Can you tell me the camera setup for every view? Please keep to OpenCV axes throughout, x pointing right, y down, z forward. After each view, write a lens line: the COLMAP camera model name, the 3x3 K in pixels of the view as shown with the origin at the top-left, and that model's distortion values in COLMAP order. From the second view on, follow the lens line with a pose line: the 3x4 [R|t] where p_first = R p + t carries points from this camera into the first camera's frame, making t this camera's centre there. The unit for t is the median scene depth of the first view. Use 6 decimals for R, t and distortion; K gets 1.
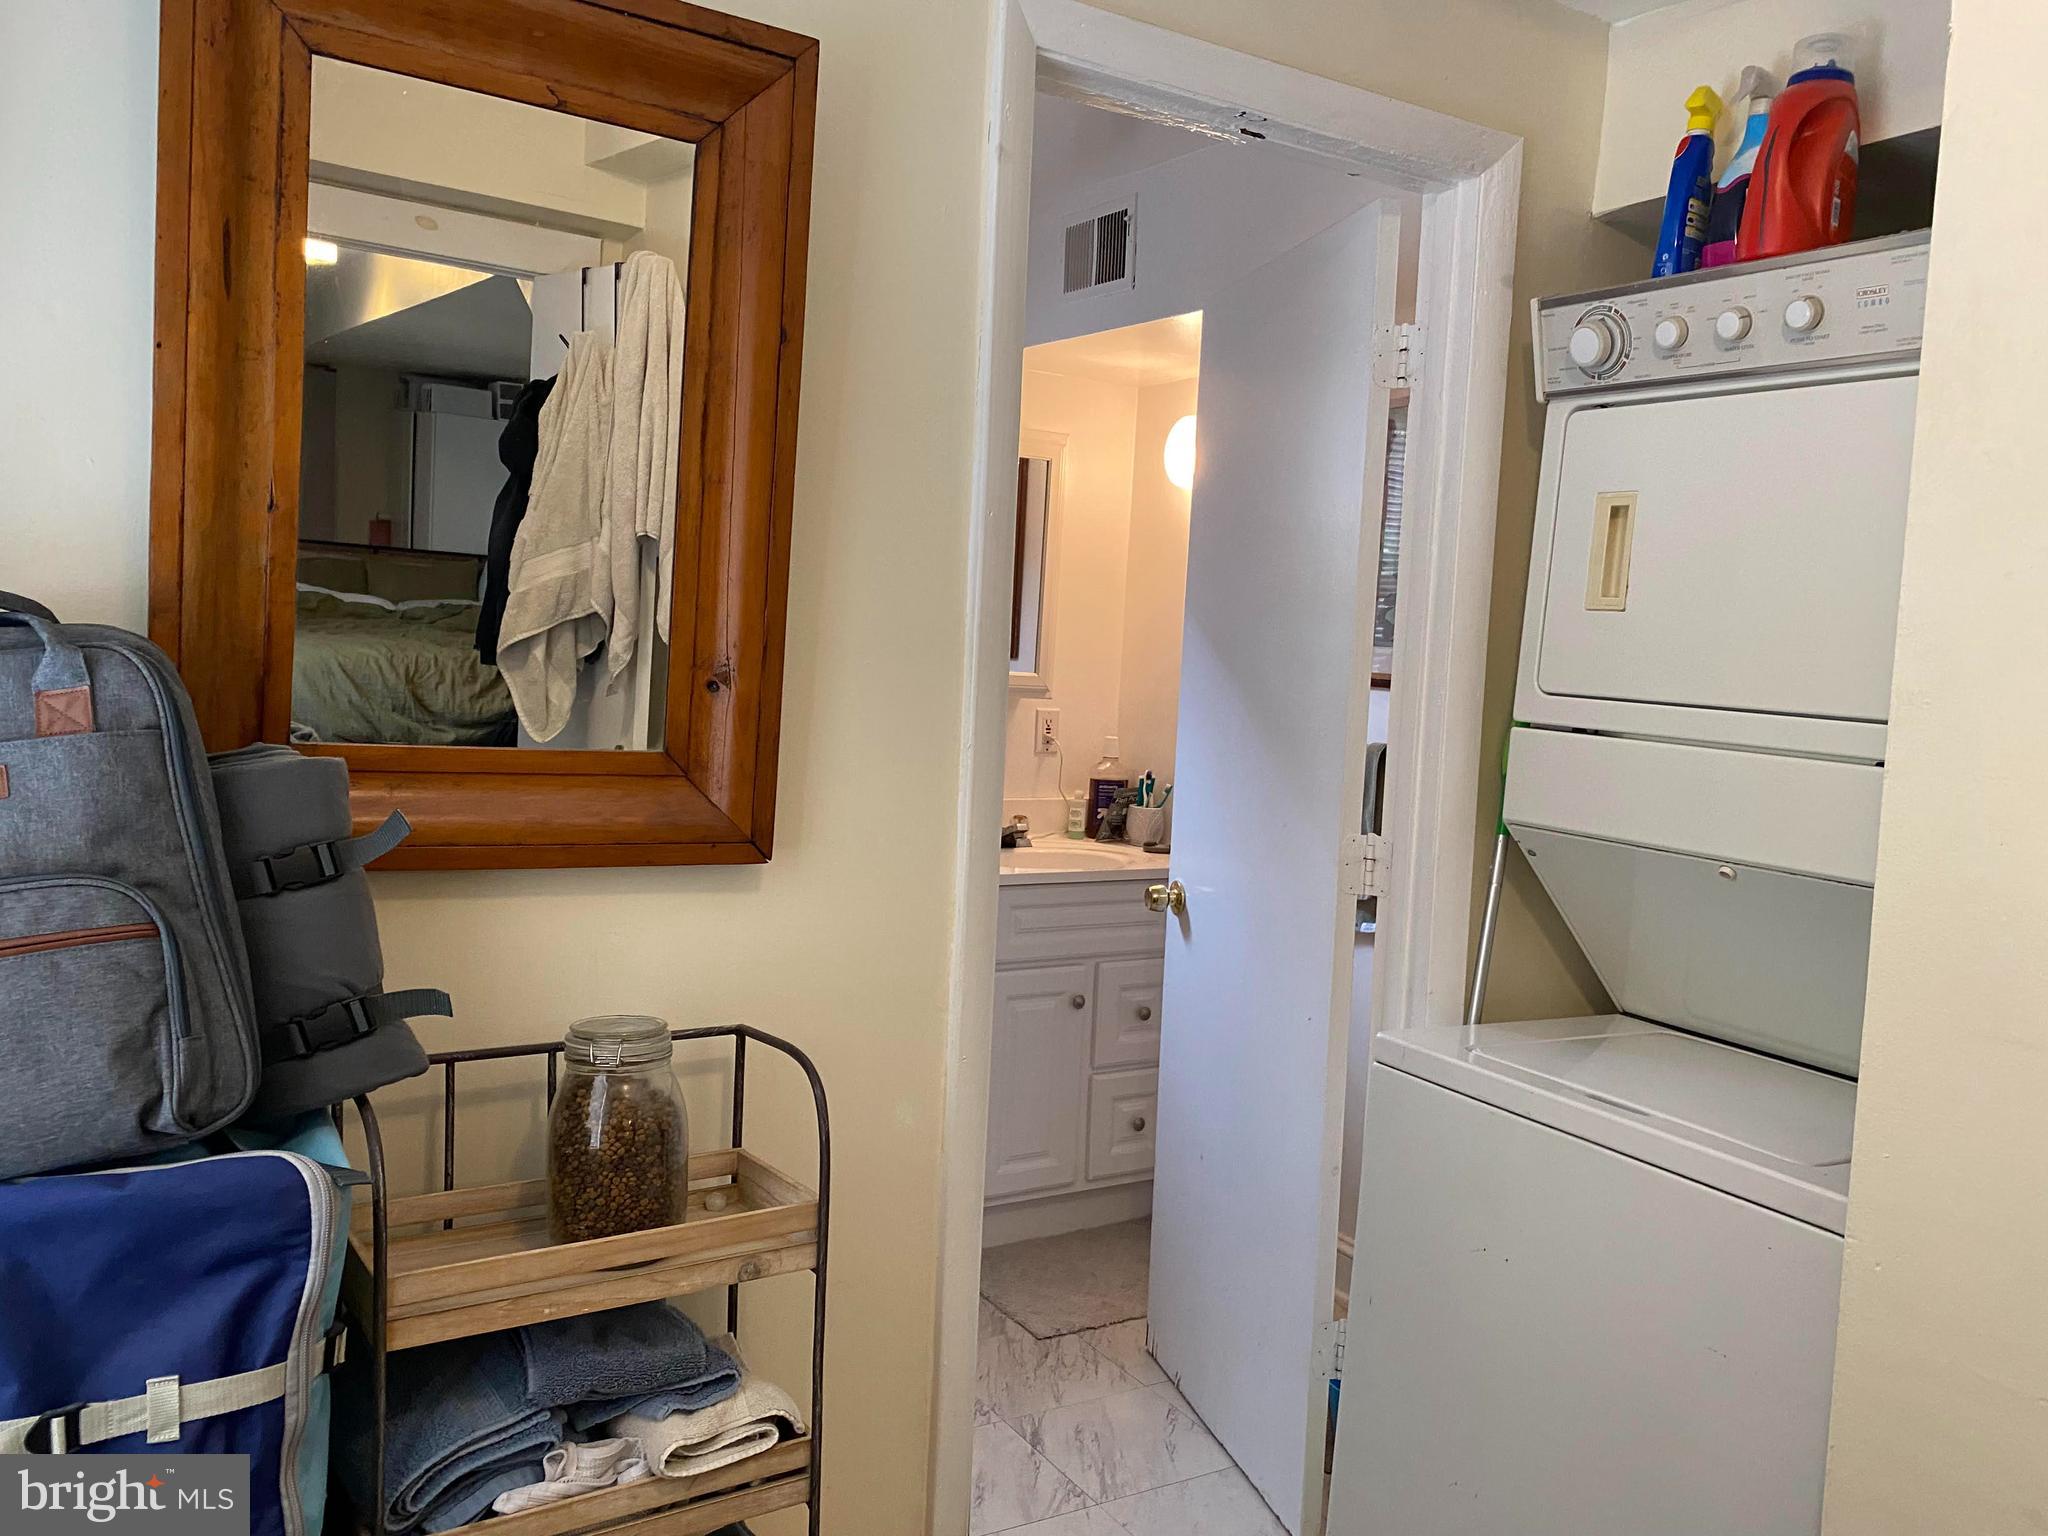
lens RADIAL K [[1546.8, 0, 1031.8], [0, 1546.8, 766.8], [0, 0, 1]] dist [0.002912, 0.007914]
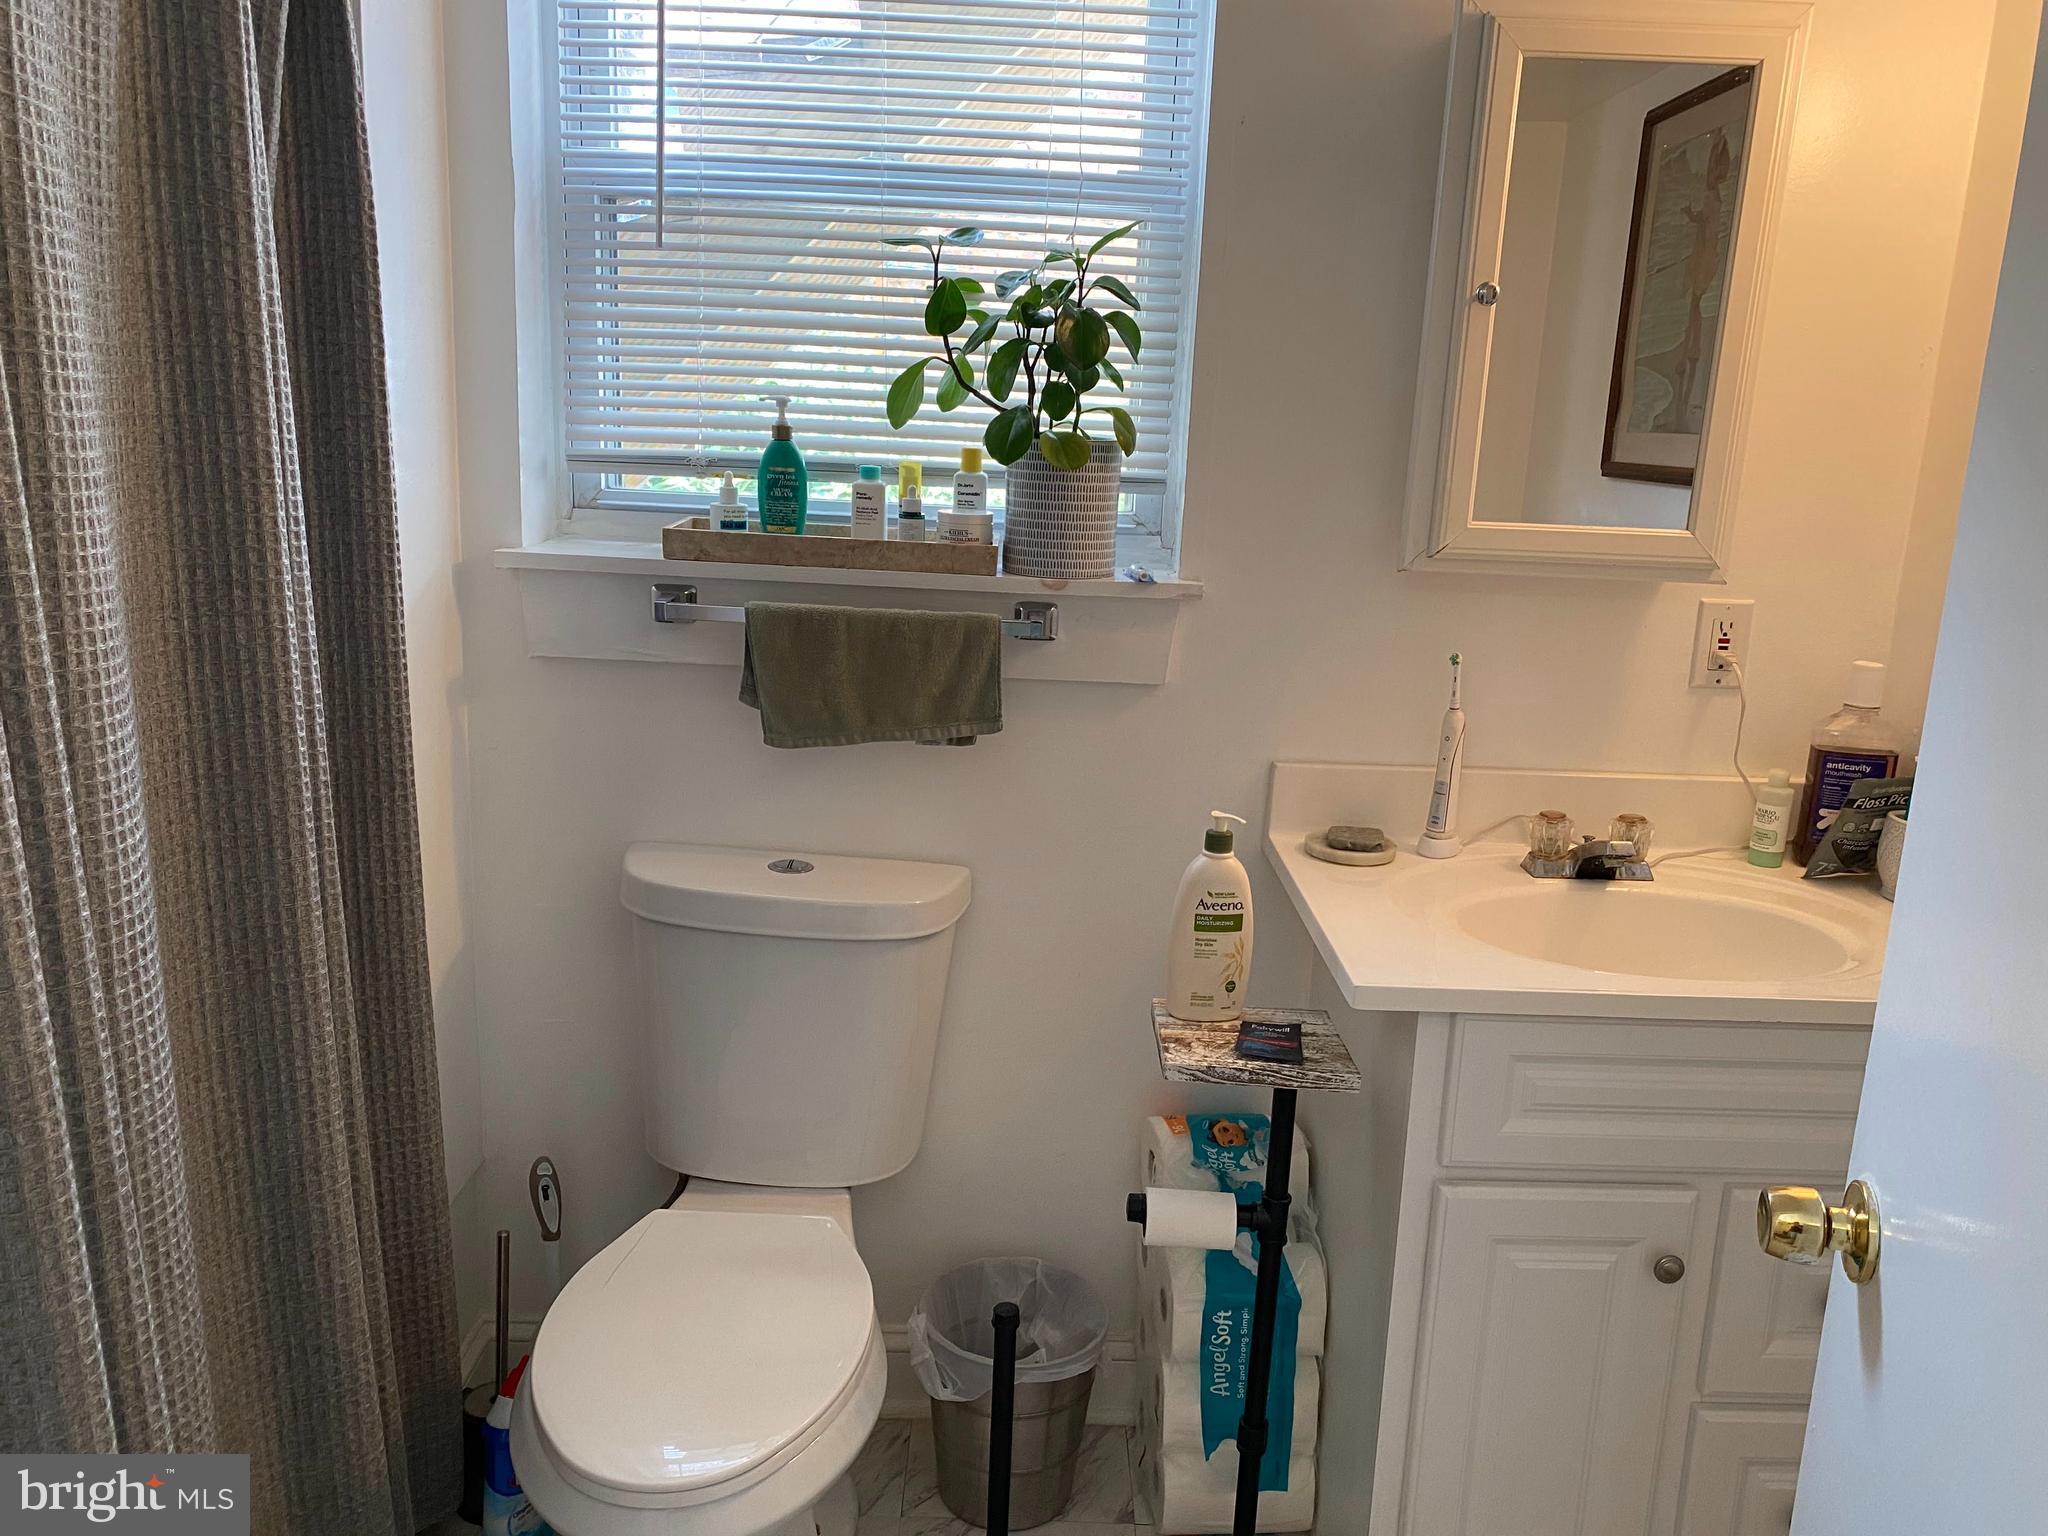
lens RADIAL K [[1620.1, 0, 1024.0], [0, 1620.1, 768.0], [0, 0, 1]] dist [0.027357, -0.050465]
pose [[0.869698, 0.097409, -0.483877, 0.072791], [-0.033162, 0.989650, 0.139621, -0.050032], [0.492469, -0.105381, 0.863926, 0.440249]]
